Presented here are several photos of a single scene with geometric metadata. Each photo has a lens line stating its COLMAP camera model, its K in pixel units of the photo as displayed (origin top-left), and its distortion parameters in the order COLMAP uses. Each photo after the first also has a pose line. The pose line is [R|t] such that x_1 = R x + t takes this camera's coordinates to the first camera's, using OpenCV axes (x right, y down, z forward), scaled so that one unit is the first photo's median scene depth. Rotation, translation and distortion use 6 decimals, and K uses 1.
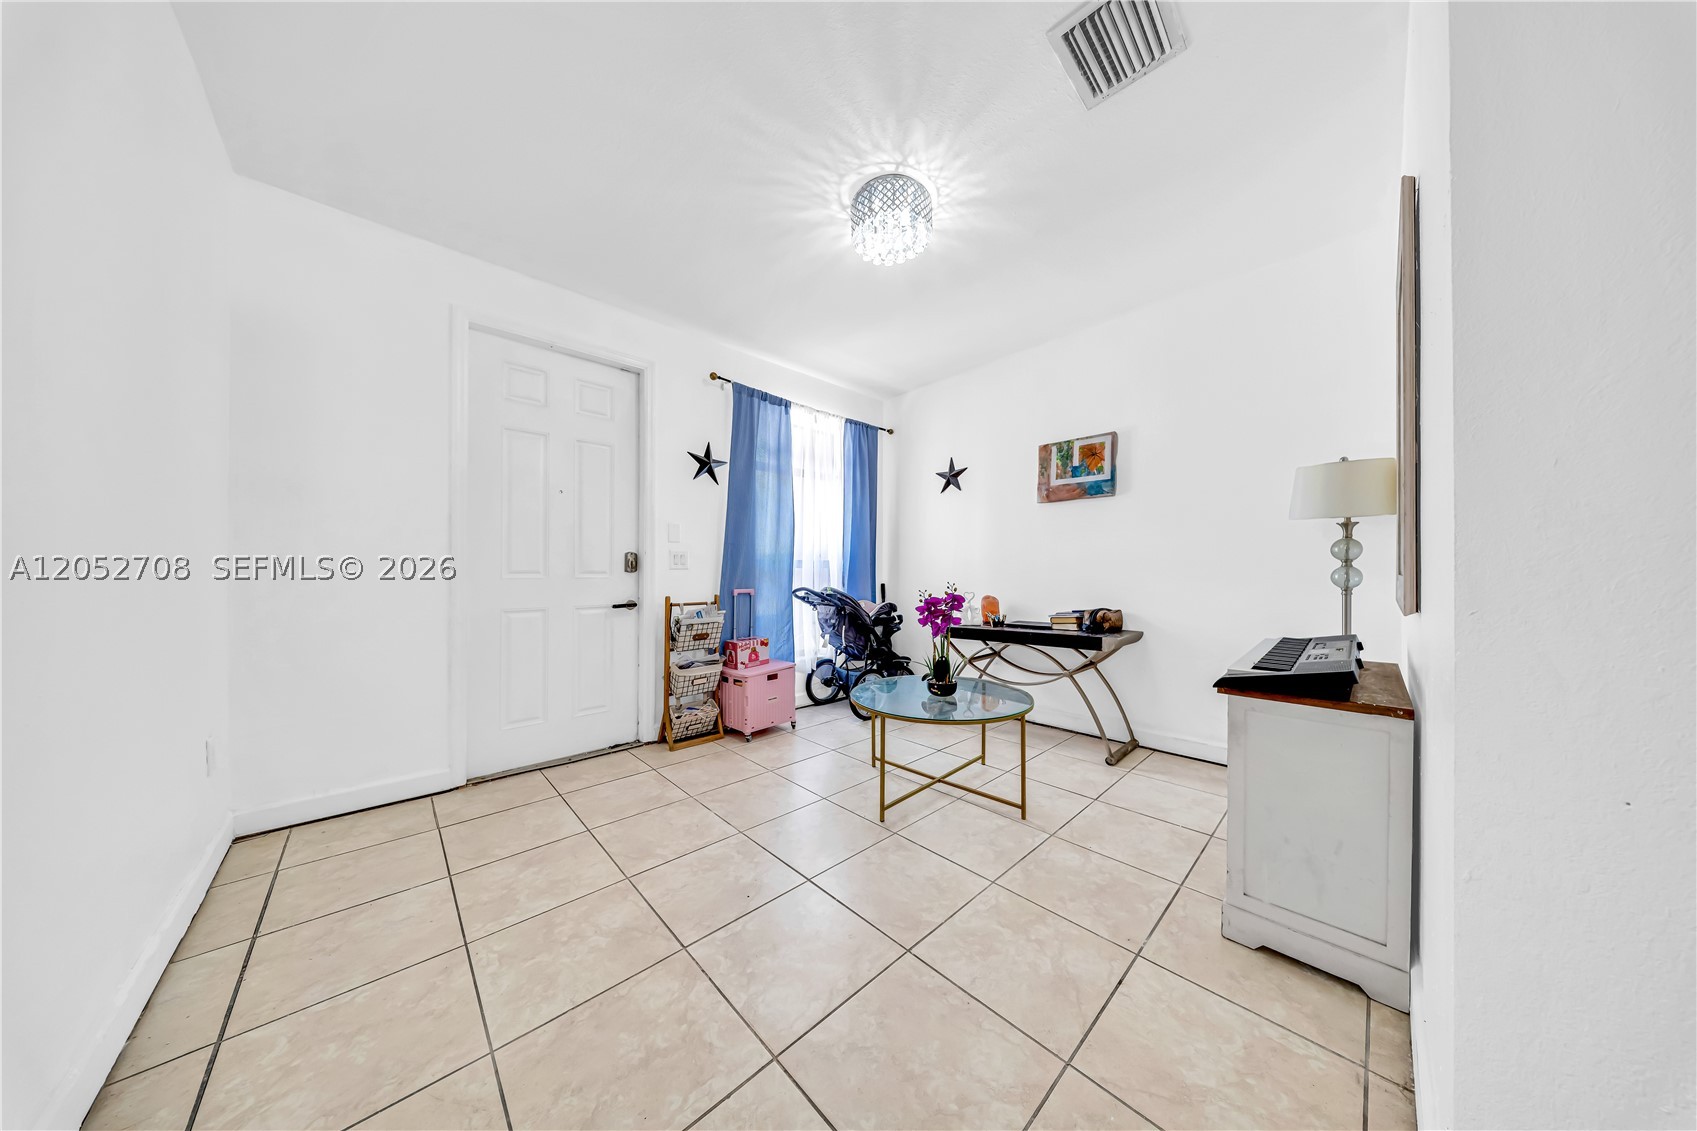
lens RADIAL K [[497.1, 0, 863.5], [0, 497.1, 574.4], [0, 0, 1]] dist [0.004784, -0.000340]
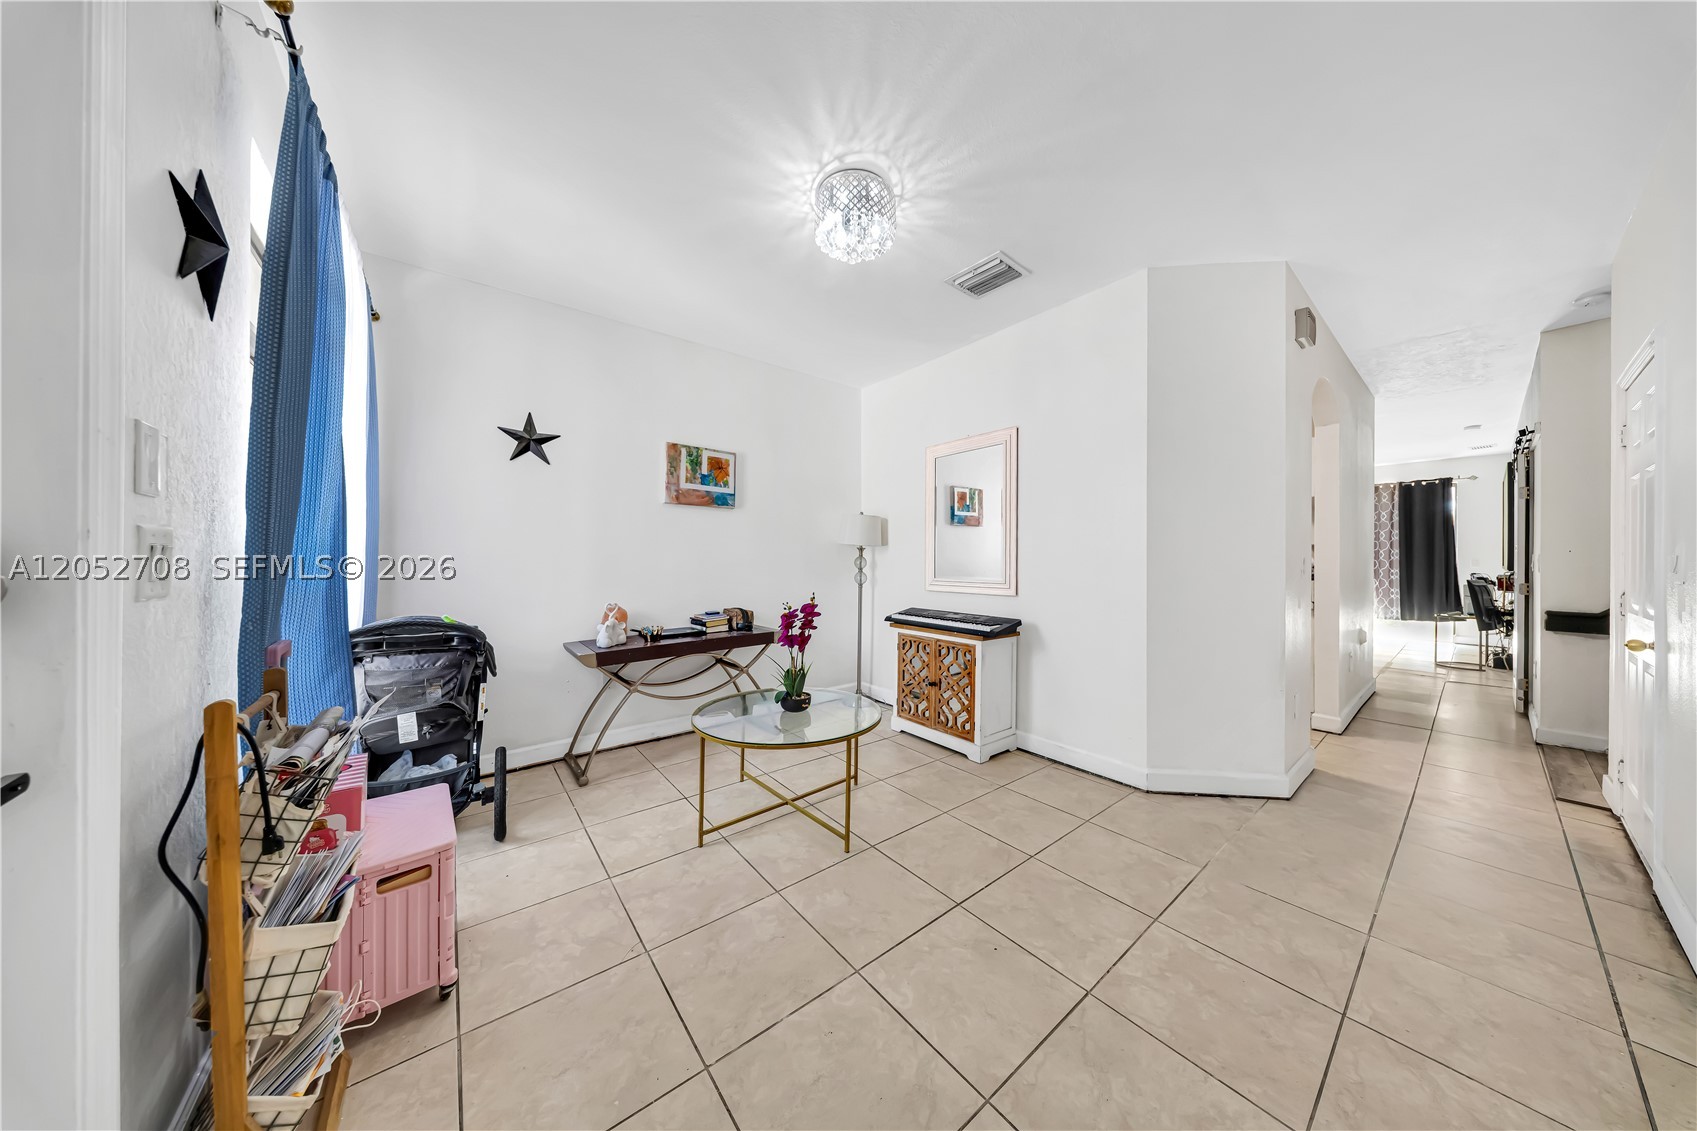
lens RADIAL K [[497.1, 0, 860.6], [0, 497.1, 568.2], [0, 0, 1]] dist [0.004784, -0.000340]
pose [[0.097152, -0.005684, 0.995253, -0.610067], [-0.002323, 0.999980, 0.005938, -0.030231], [-0.995267, -0.002889, 0.097137, 0.608648]]
